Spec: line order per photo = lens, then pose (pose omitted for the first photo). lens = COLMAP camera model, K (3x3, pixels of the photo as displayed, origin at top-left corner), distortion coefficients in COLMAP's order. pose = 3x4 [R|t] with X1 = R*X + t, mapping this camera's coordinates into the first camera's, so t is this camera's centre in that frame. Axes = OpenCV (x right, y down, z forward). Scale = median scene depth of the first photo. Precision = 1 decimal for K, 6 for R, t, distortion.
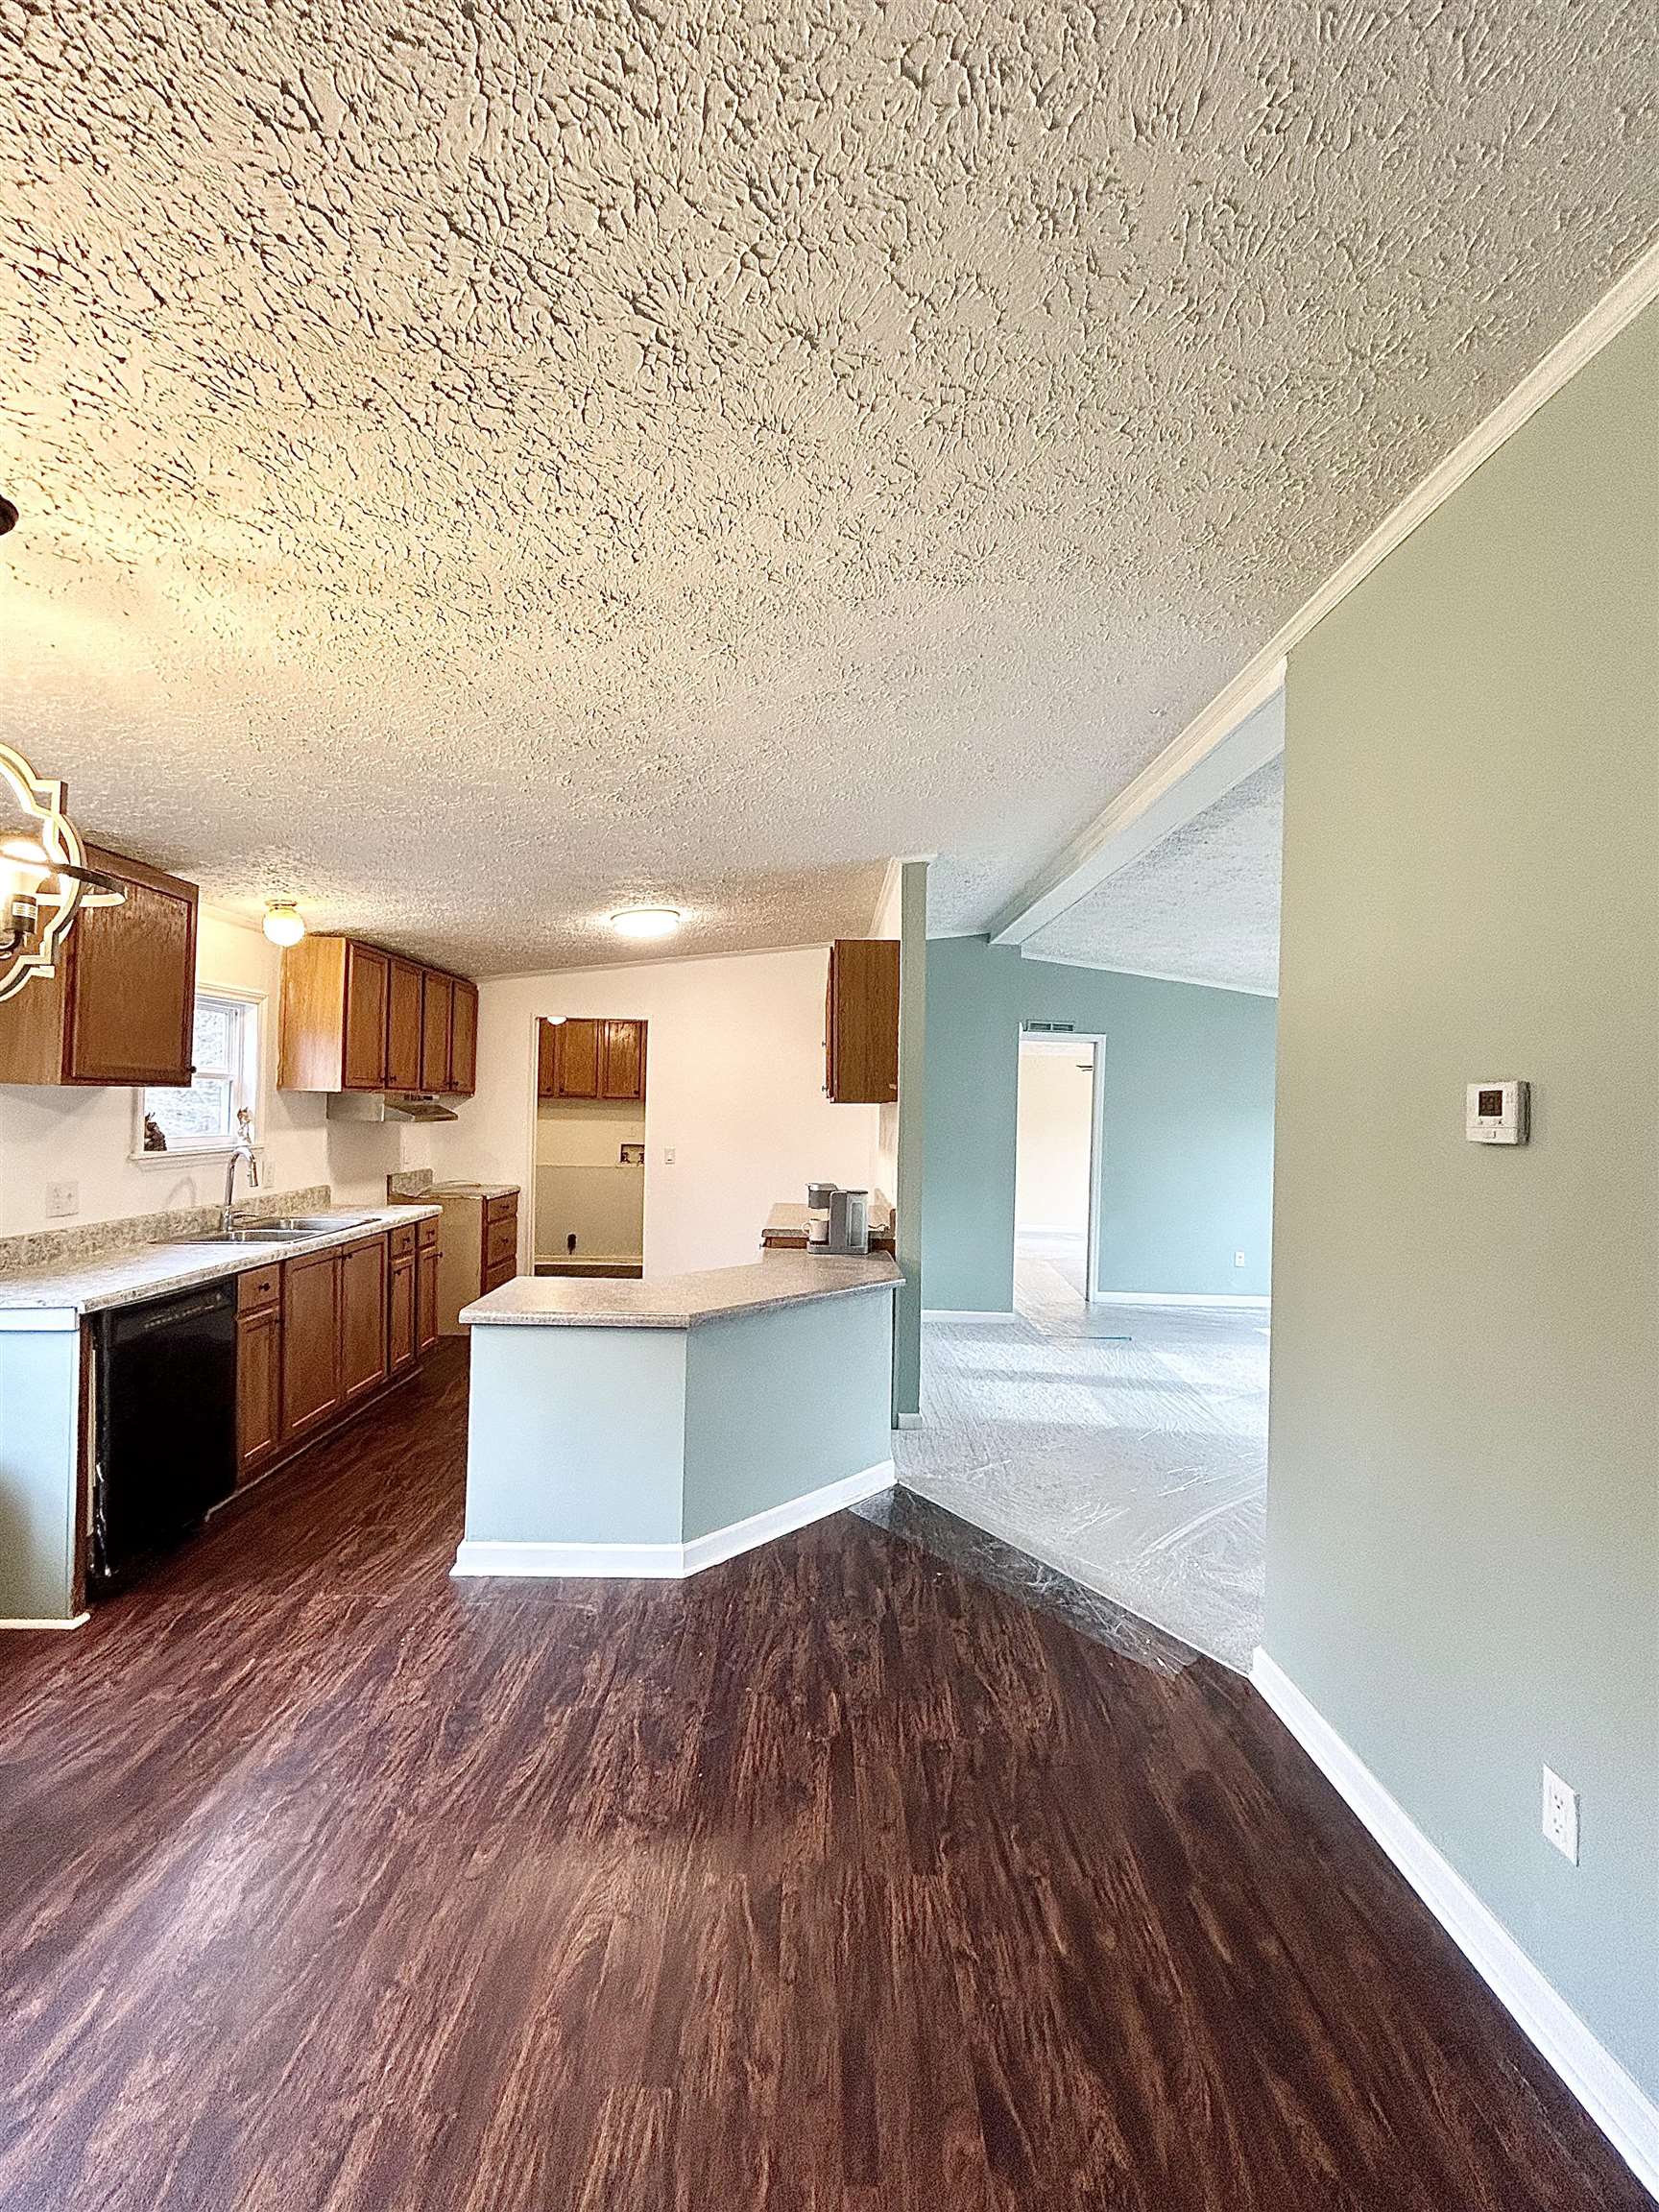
lens RADIAL K [[961.4, 0, 829.5], [0, 961.4, 1106.0], [0, 0, 1]] dist [0.002366, 0.000284]
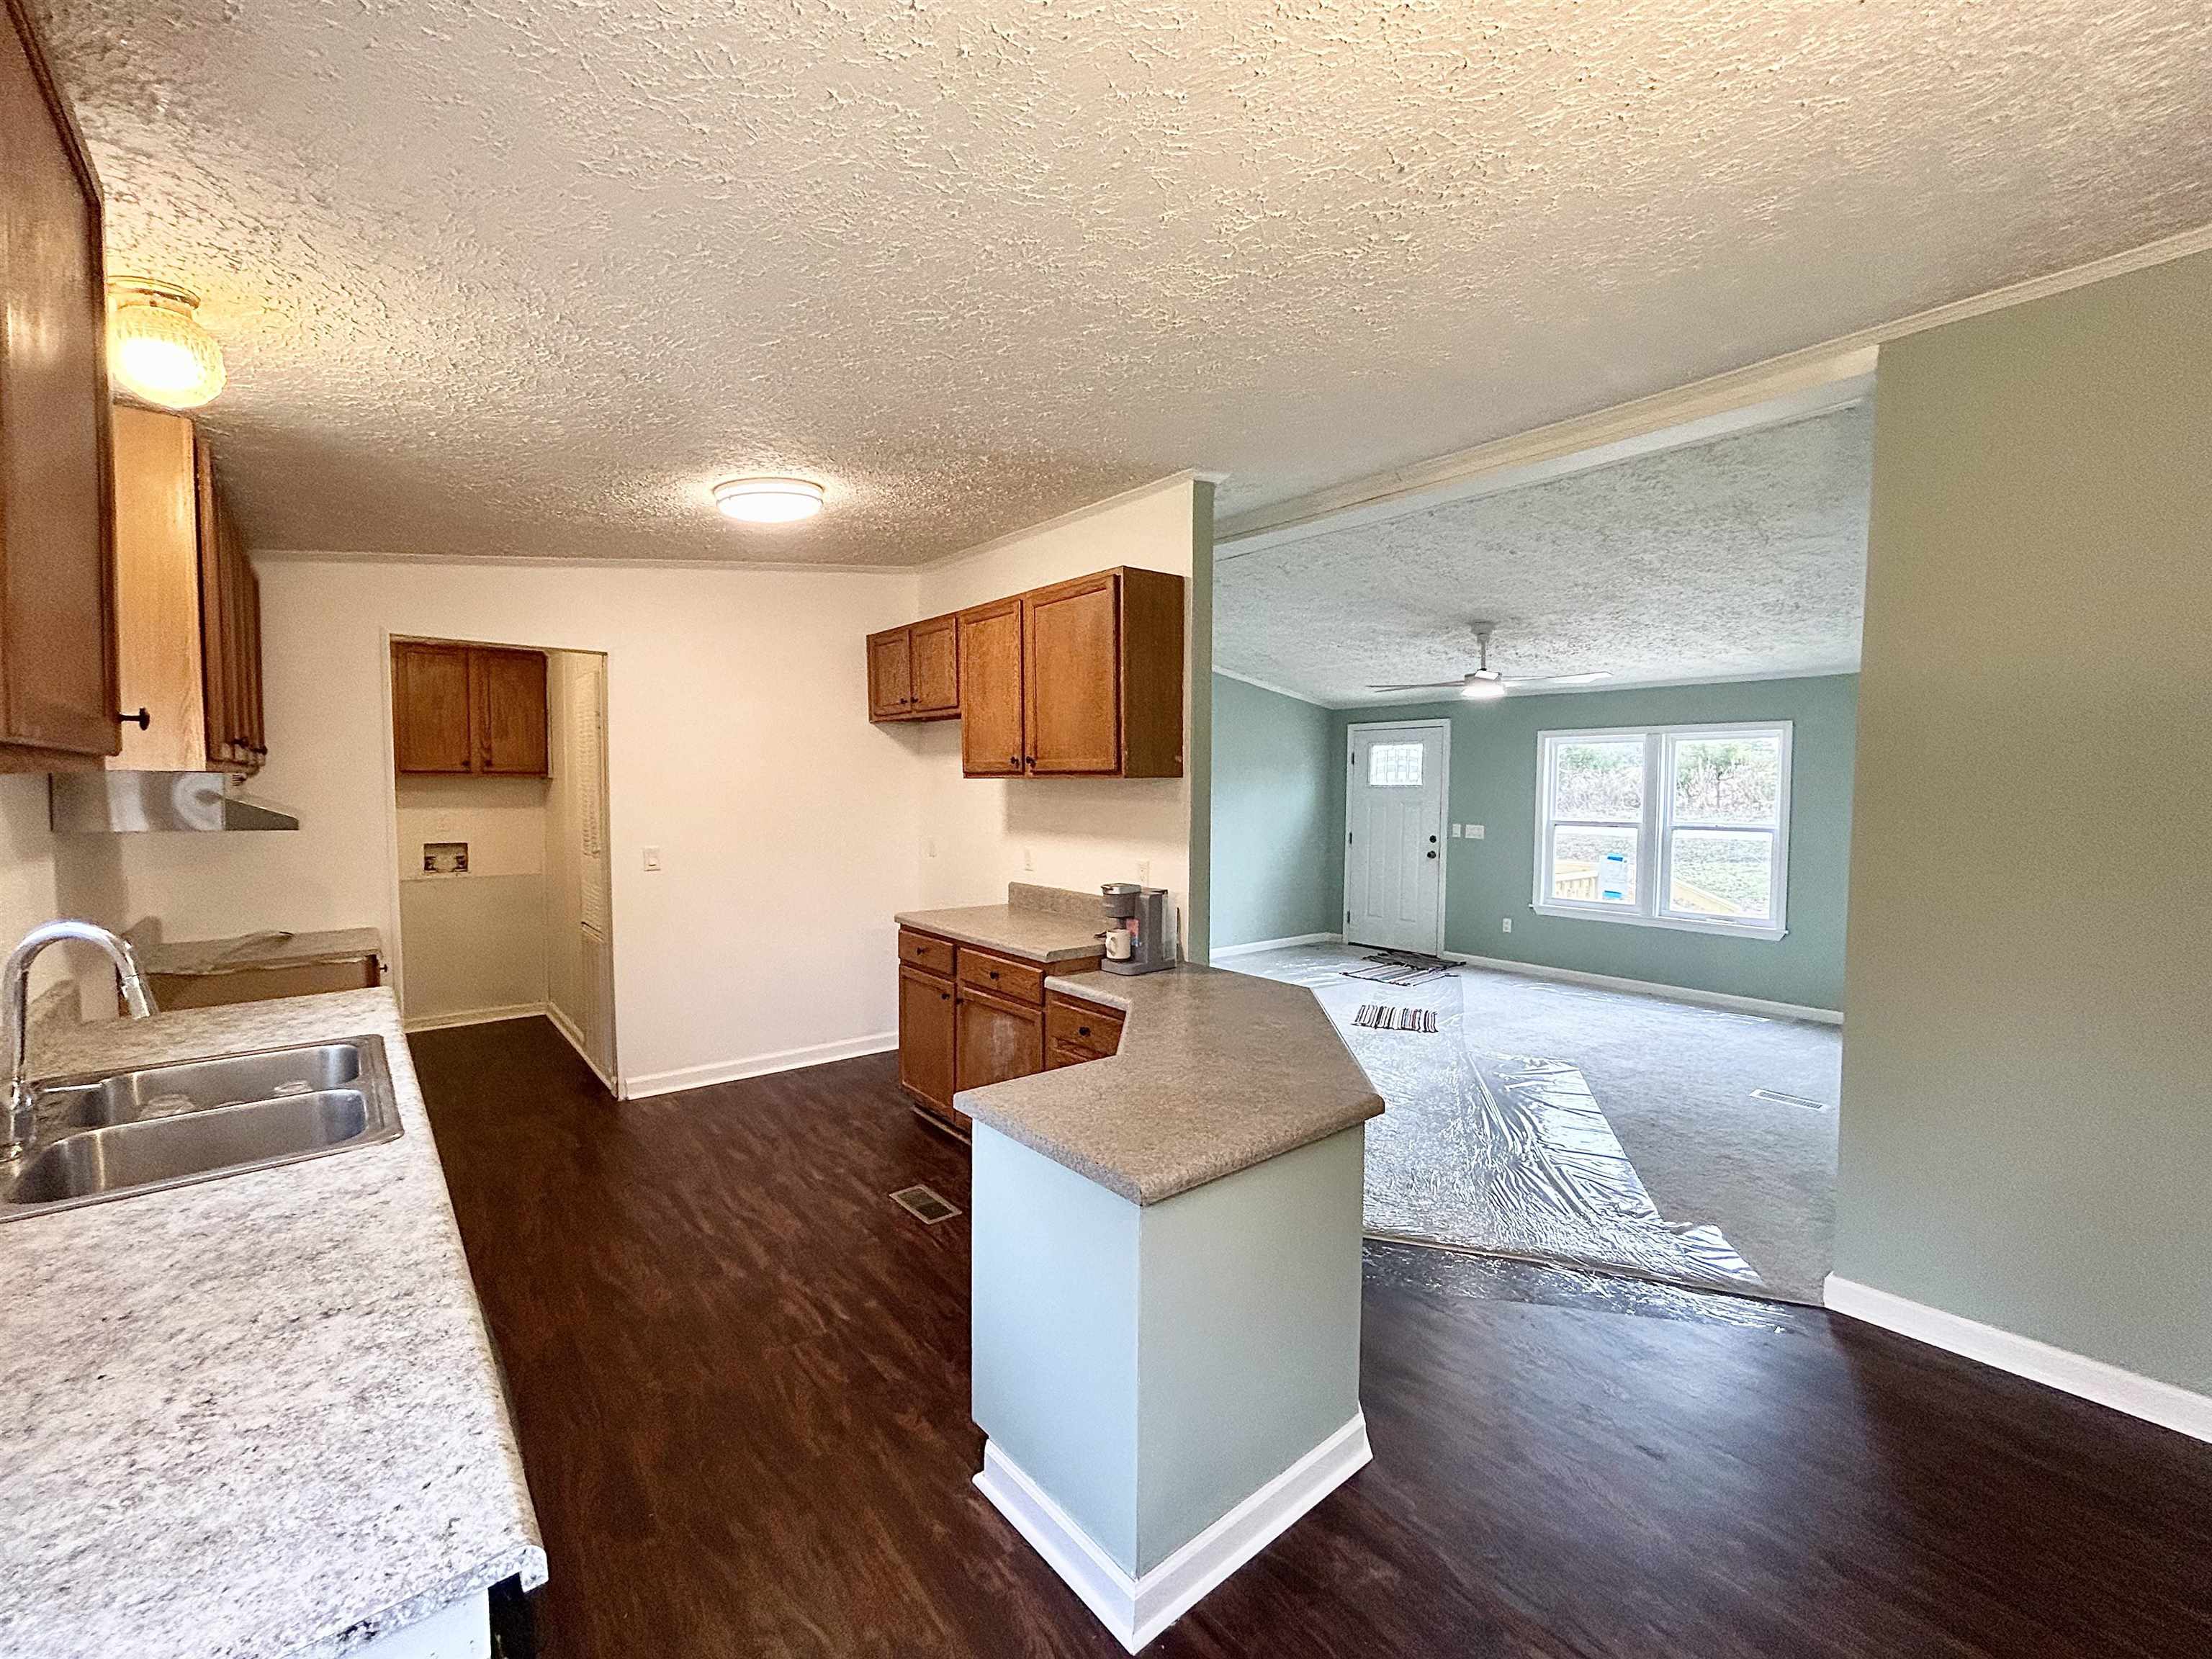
lens RADIAL K [[920.3, 0, 1106.0], [0, 920.3, 829.5], [0, 0, 1]] dist [-0.009218, 0.000531]
pose [[0.776797, -0.048174, 0.627905, -0.448967], [0.010282, 0.997907, 0.063842, -0.009558], [-0.629667, -0.043136, 0.775667, 0.413035]]
